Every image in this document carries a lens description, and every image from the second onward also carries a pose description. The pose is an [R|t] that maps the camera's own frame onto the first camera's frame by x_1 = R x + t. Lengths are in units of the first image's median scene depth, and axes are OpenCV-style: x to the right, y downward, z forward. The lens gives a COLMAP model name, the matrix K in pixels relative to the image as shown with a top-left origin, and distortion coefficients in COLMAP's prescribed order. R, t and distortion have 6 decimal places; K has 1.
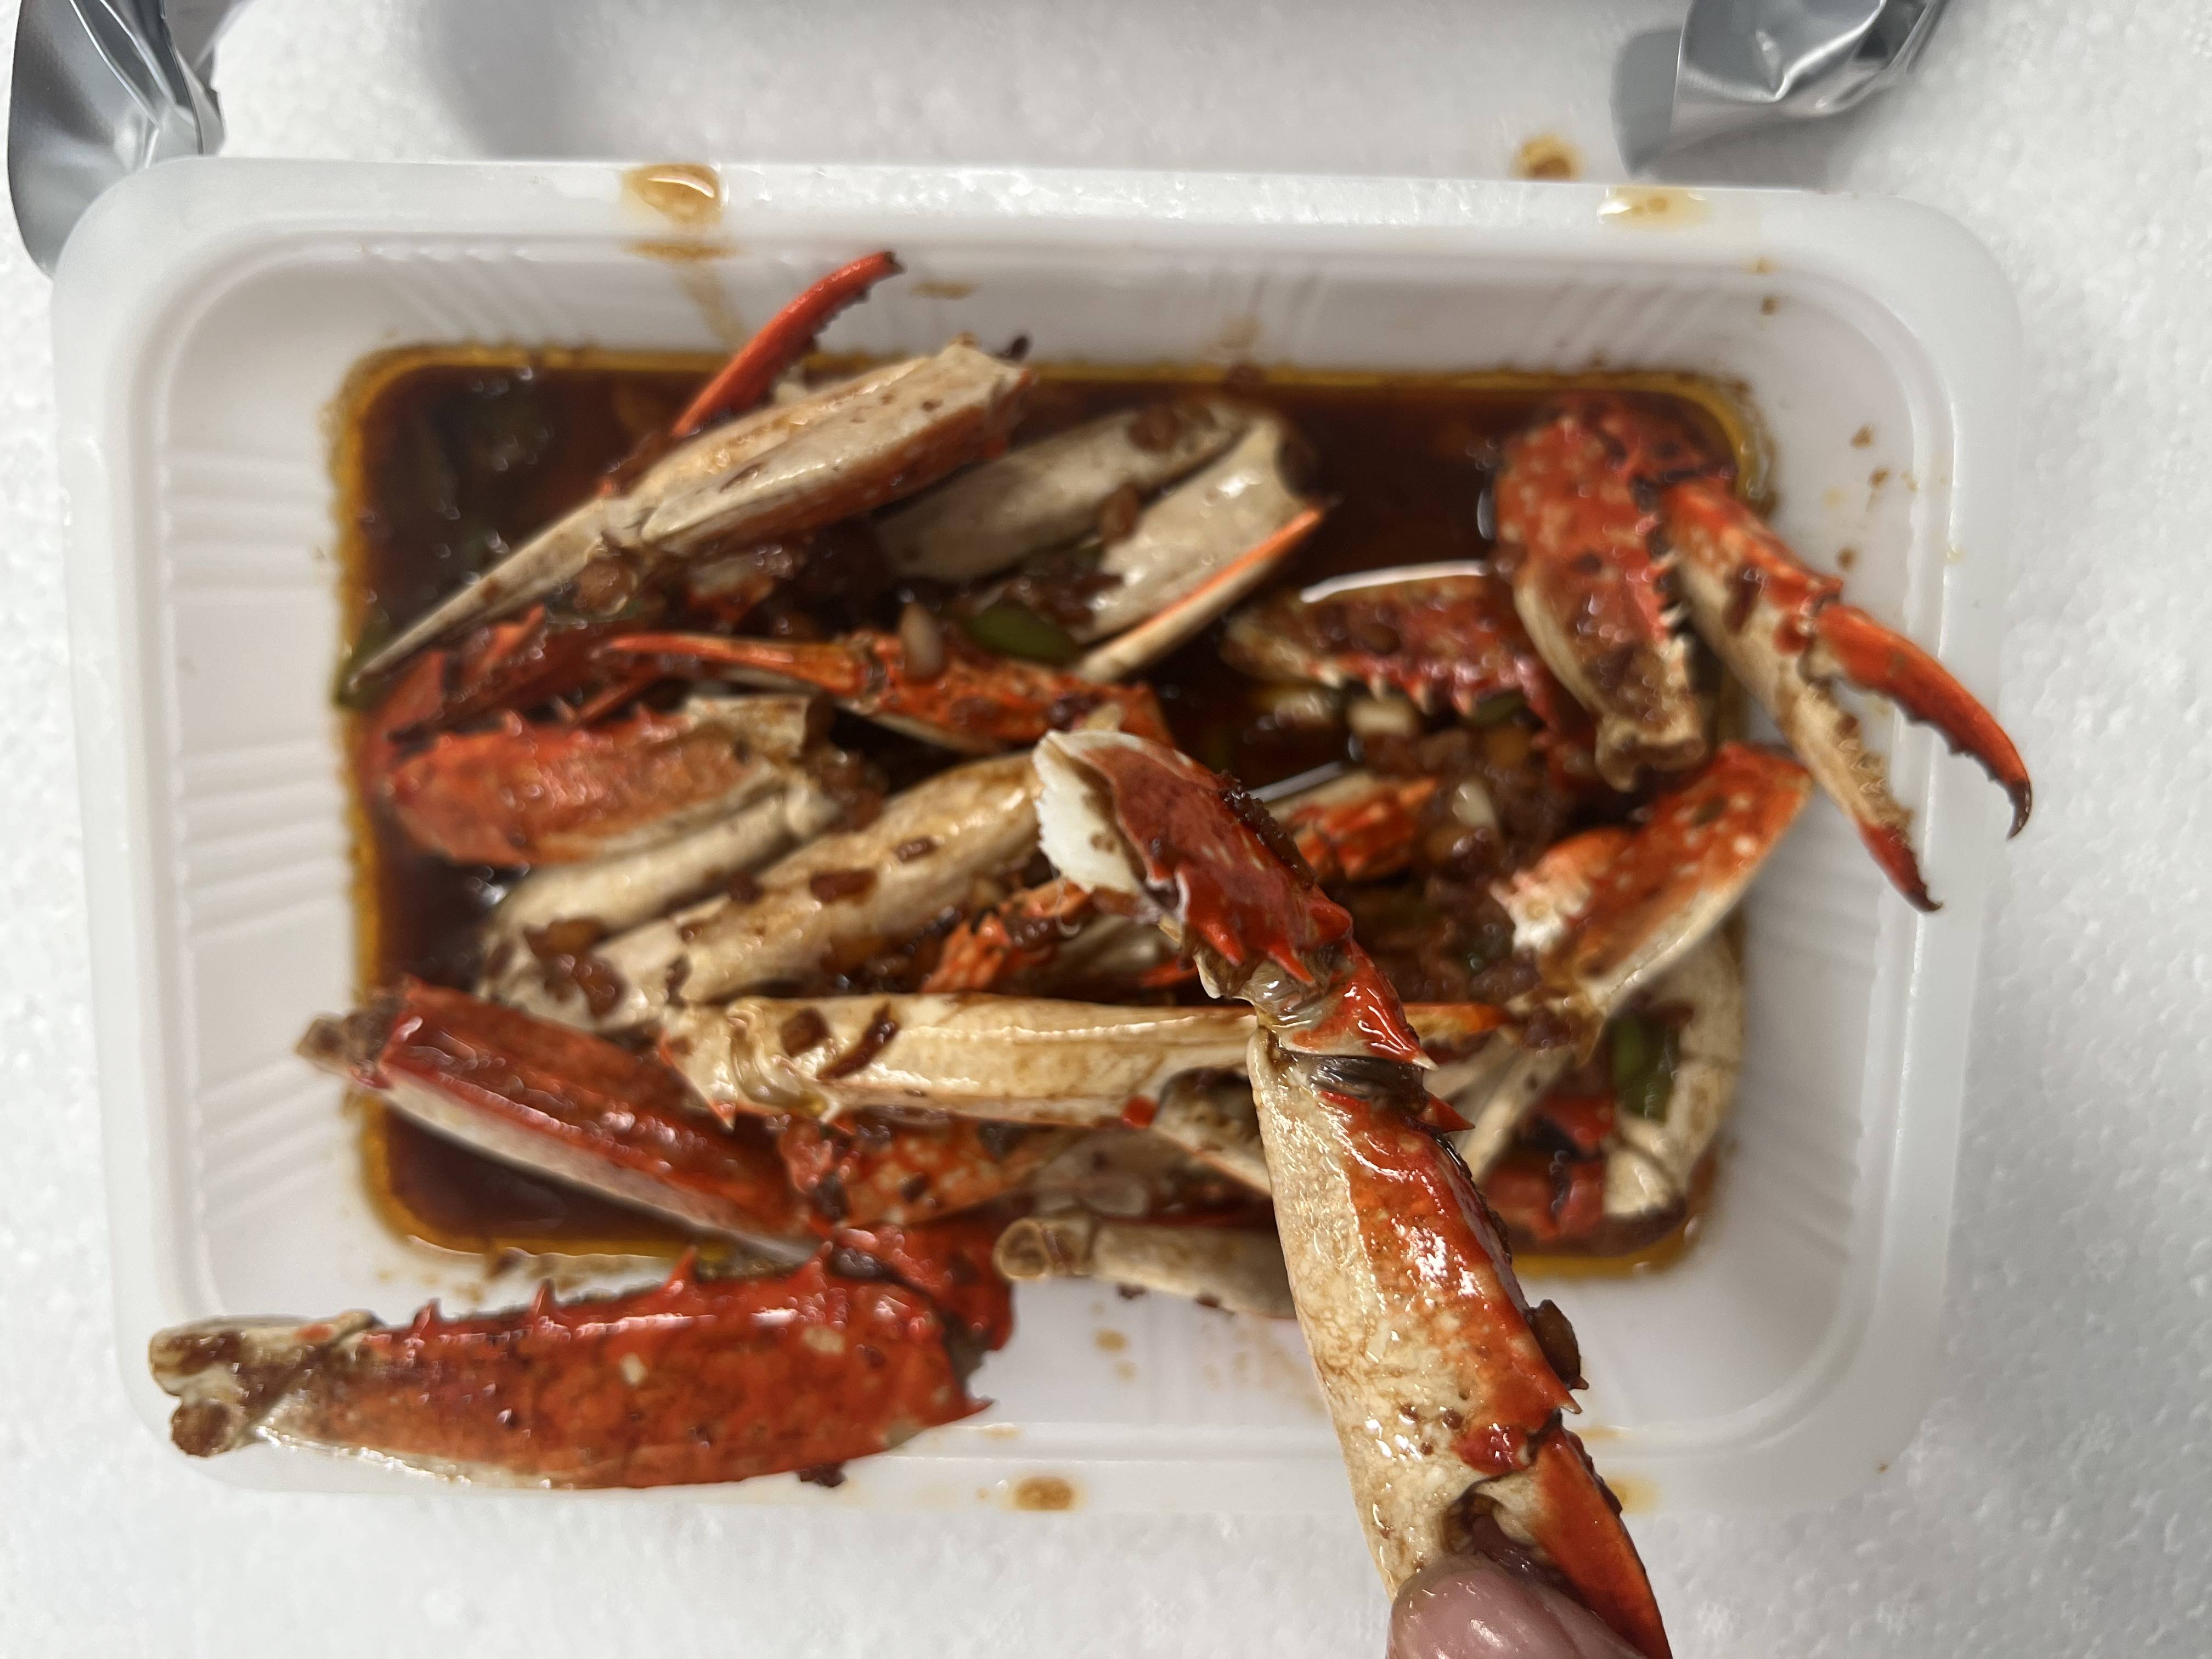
lens RADIAL K [[1796.5, 0, 1106.0], [0, 1796.5, 829.5], [0, 0, 1]] dist [-0.003721, -0.040258]
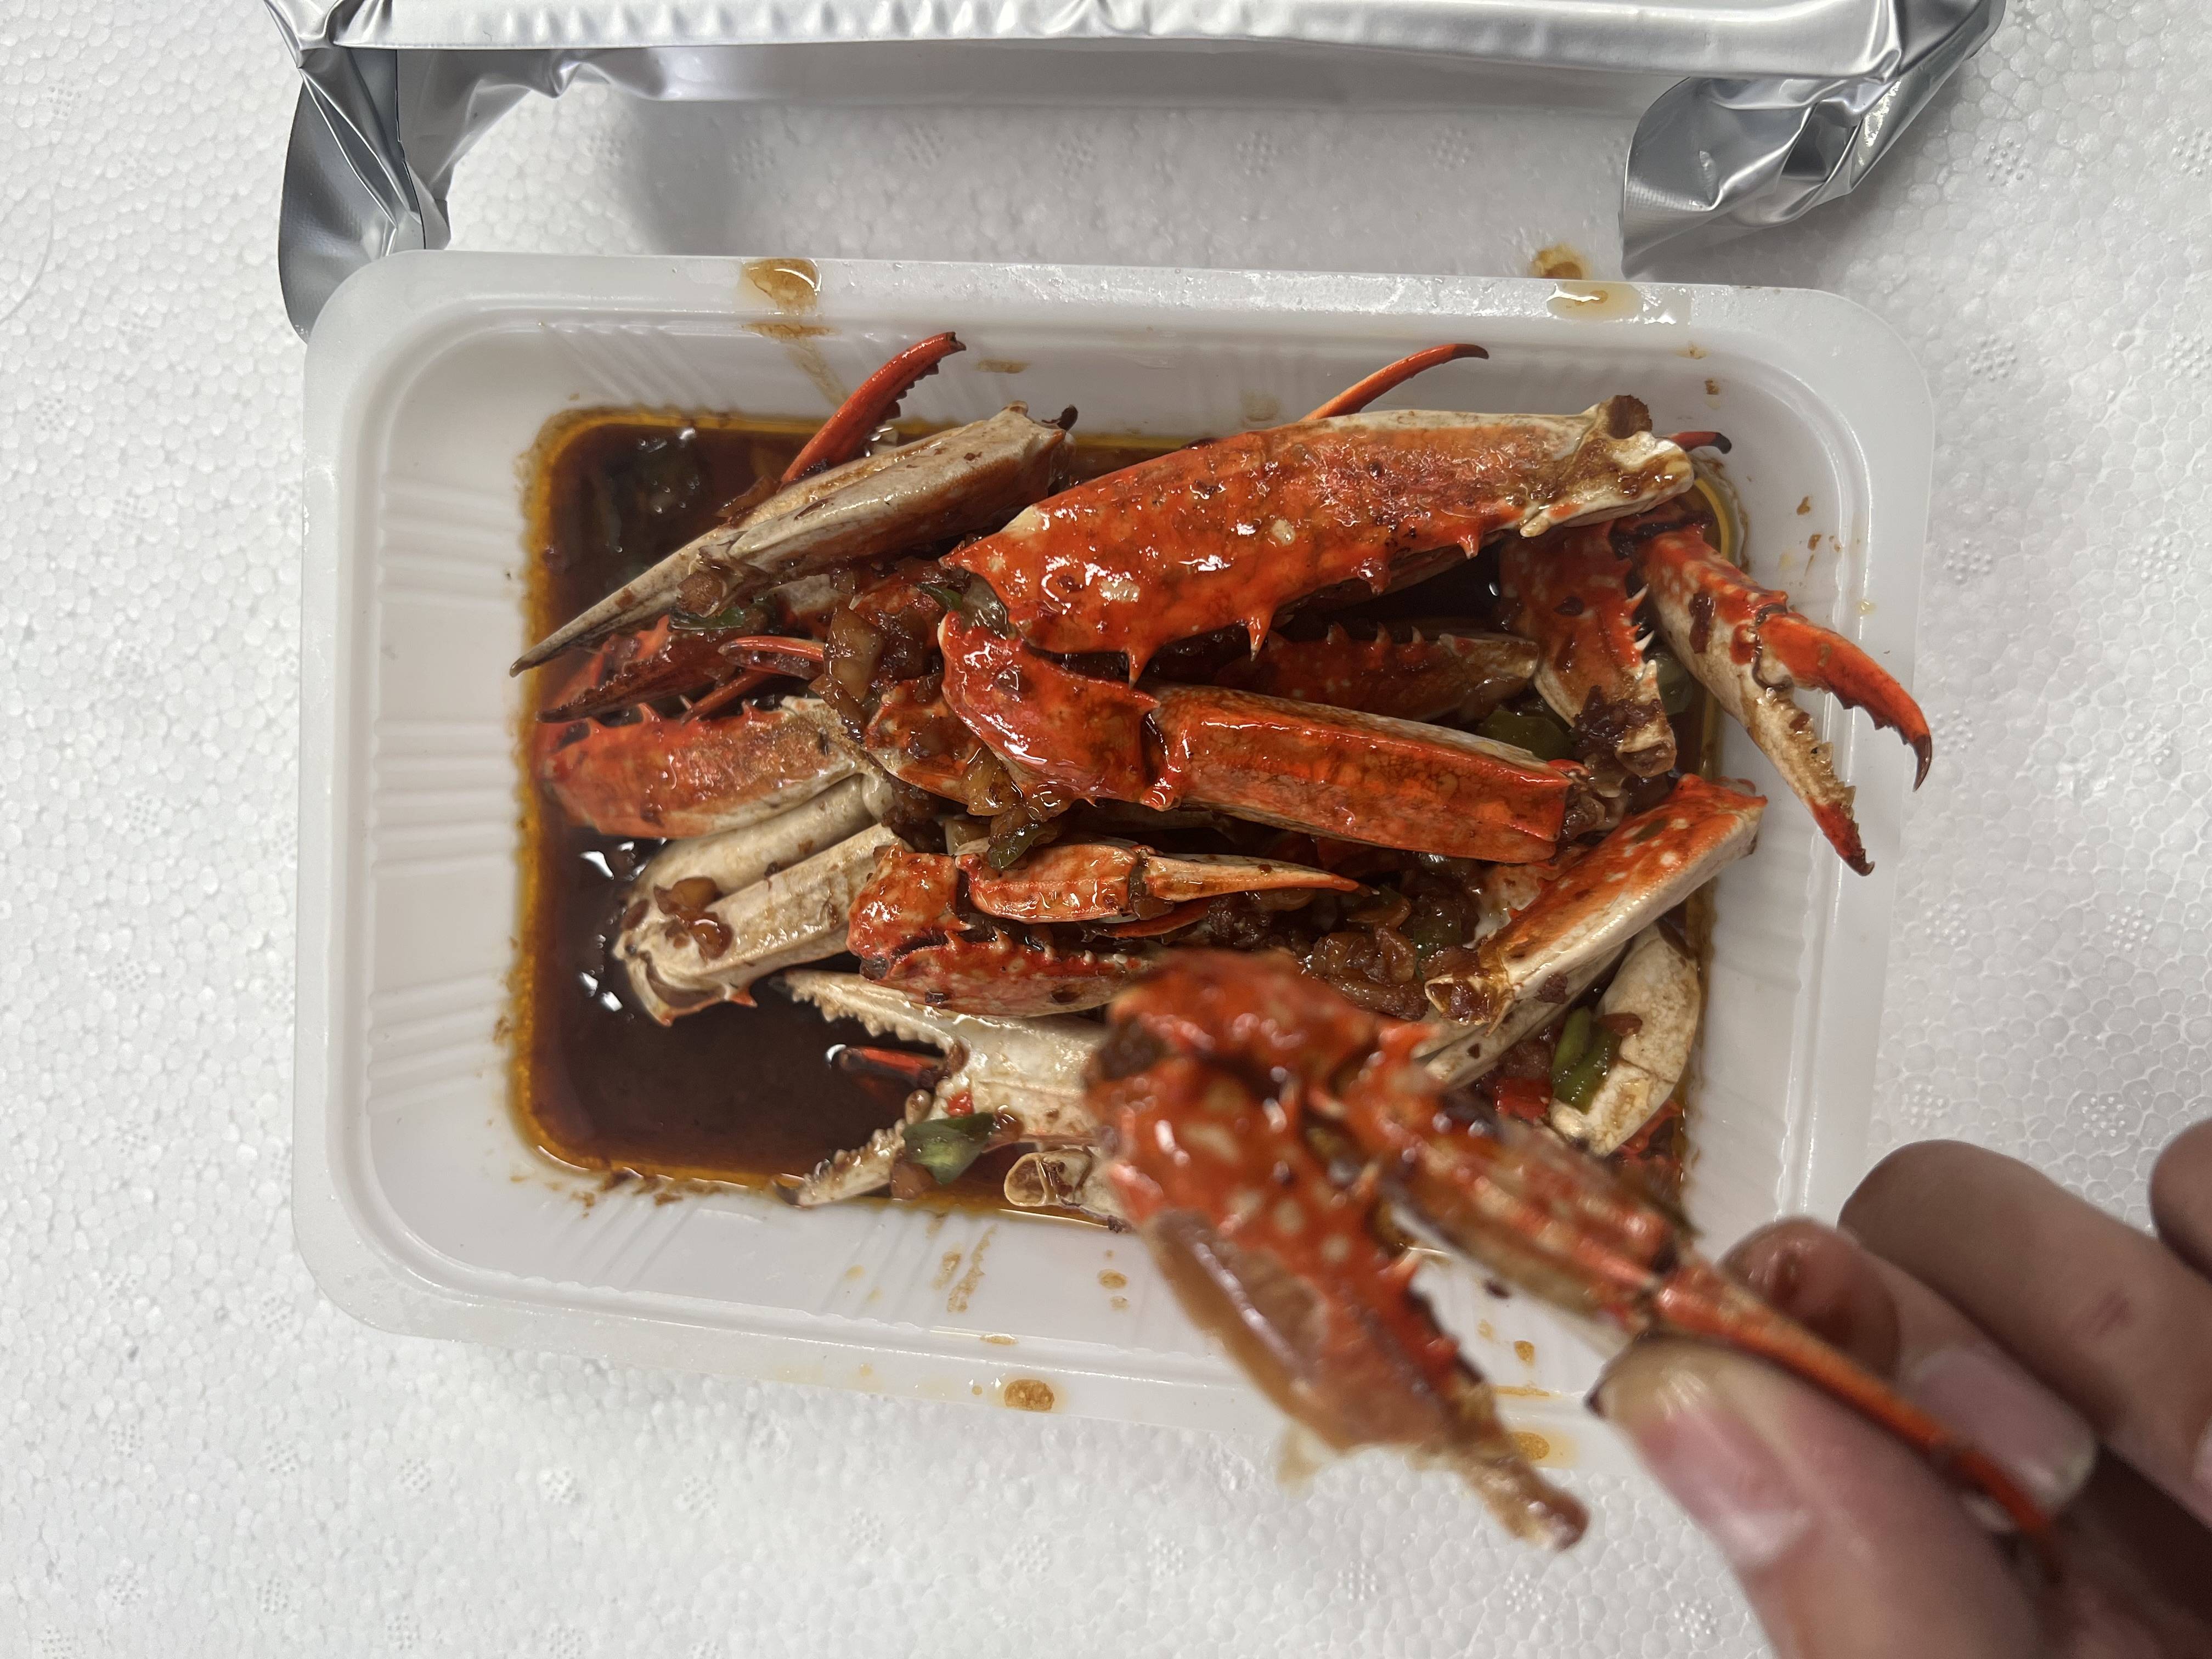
lens RADIAL K [[1771.7, 0, 1106.0], [0, 1771.7, 829.5], [0, 0, 1]] dist [0.007259, -0.046886]
pose [[0.988299, 0.050472, -0.143937, 0.156842], [-0.059439, 0.996505, -0.058687, 0.071702], [0.140472, 0.066556, 0.987845, -0.138335]]
